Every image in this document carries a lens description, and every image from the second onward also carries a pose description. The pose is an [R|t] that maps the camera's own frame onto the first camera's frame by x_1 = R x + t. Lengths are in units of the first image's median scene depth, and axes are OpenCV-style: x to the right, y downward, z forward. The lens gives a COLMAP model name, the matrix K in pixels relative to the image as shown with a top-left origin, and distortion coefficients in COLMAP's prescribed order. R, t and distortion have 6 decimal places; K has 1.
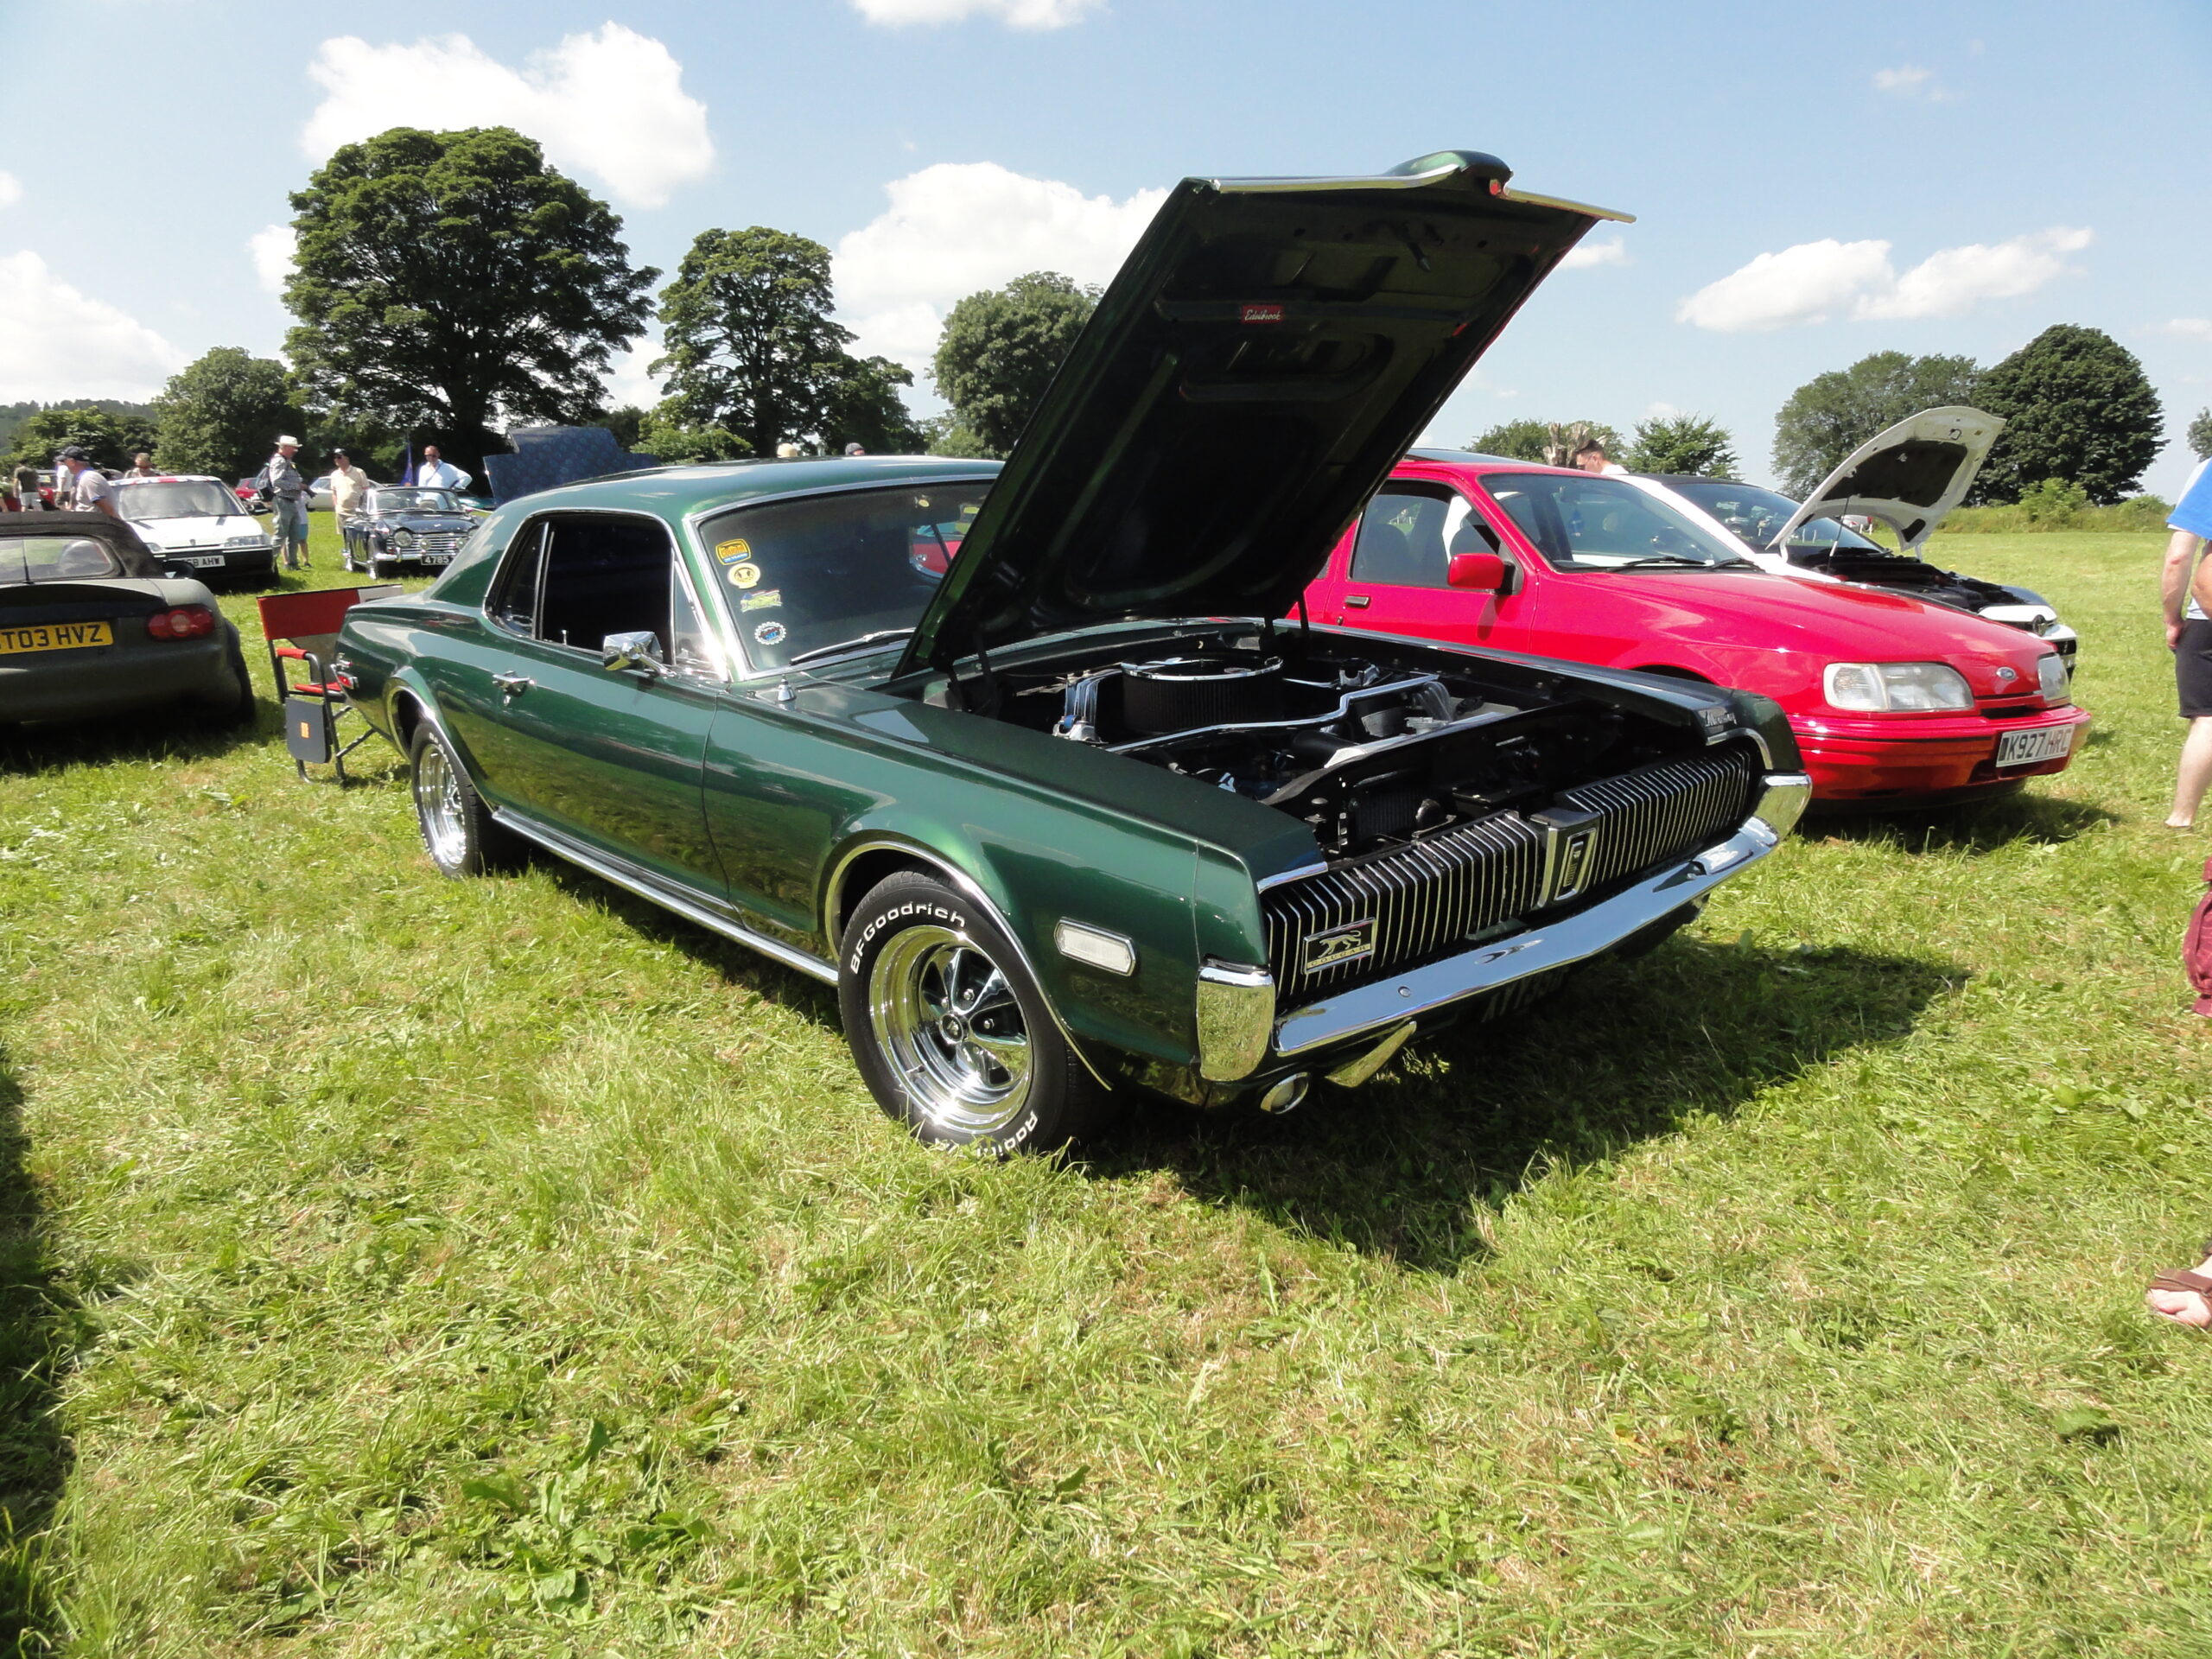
lens RADIAL K [[1569.8, 0, 1106.0], [0, 1569.8, 829.5], [0, 0, 1]] dist [0.005703, 0.007313]
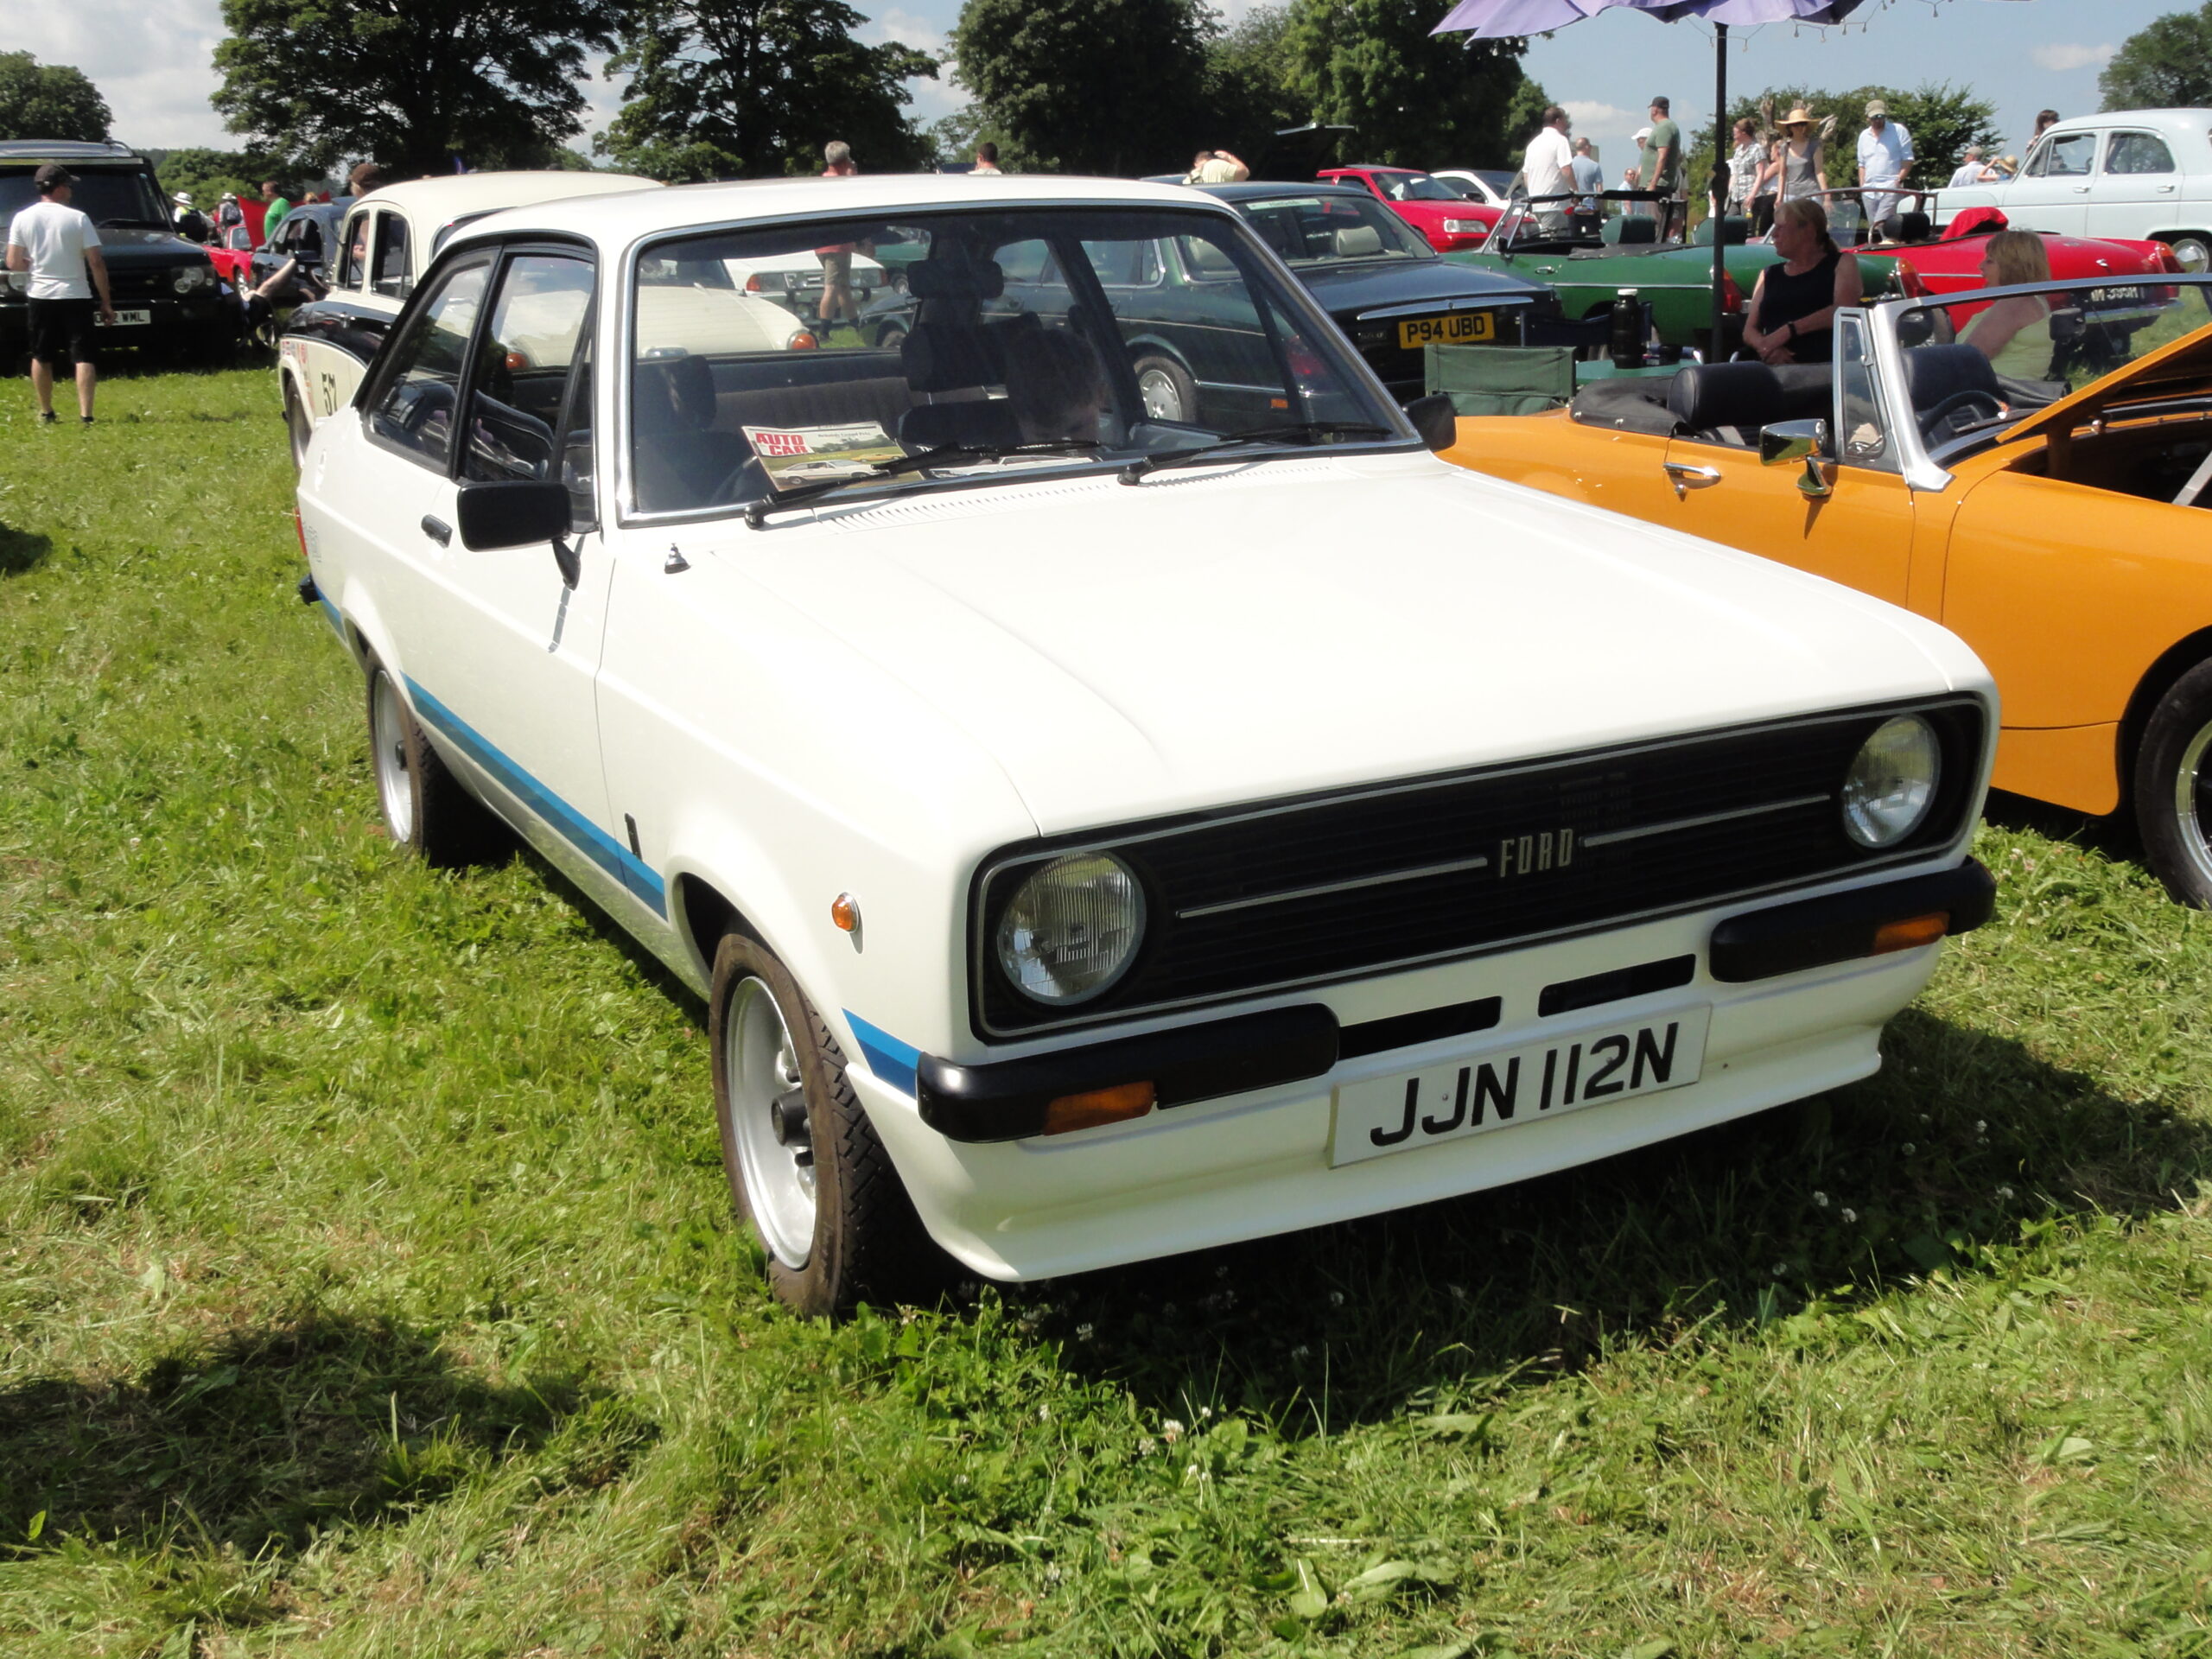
lens RADIAL K [[2479.1, 0, 1106.0], [0, 2479.1, 829.5], [0, 0, 1]] dist [0.010515, -0.028200]
pose [[0.999218, -0.022370, -0.032590, -0.007304], [0.023346, 0.999281, 0.029882, 0.055892], [0.031899, -0.030619, 0.999022, -0.241052]]
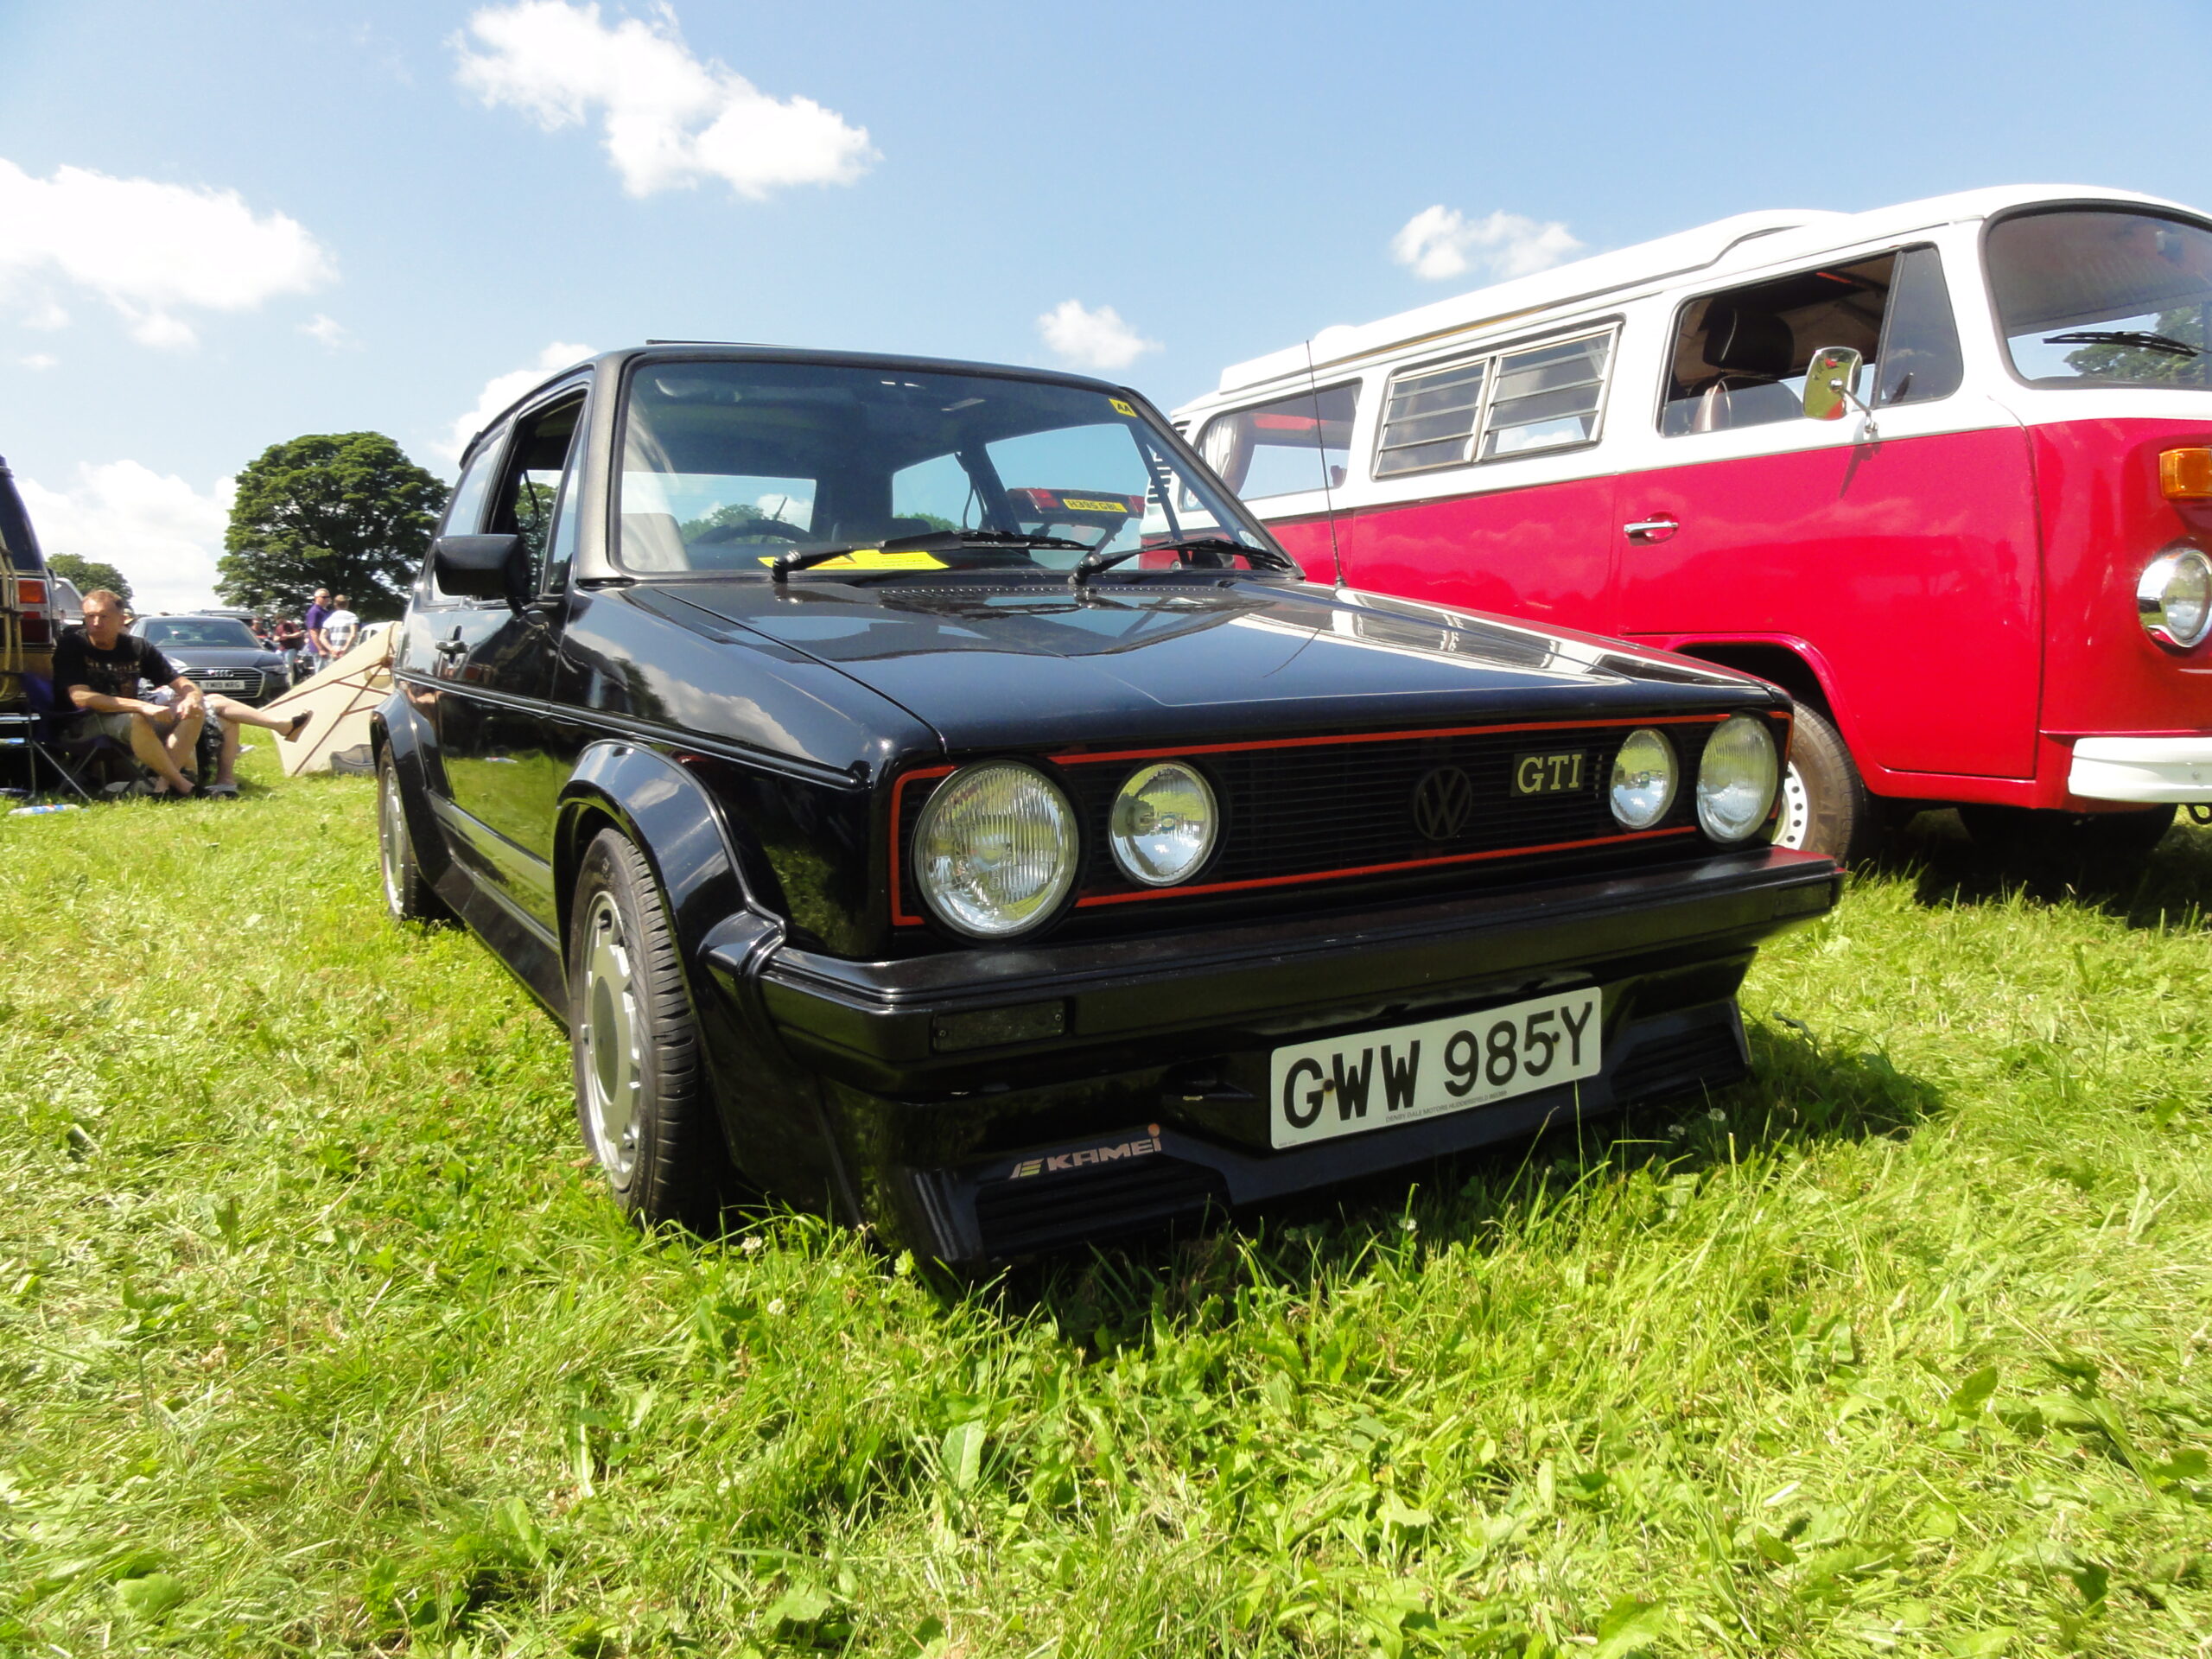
lens RADIAL K [[1553.9, 0, 1106.0], [0, 1553.9, 829.5], [0, 0, 1]] dist [0.001052, 0.000380]
pose [[0.984807, -0.026550, 0.171613, 0.042596], [0.045726, 0.993015, -0.108770, 0.107121], [-0.167527, 0.114965, 0.979141, -0.429038]]
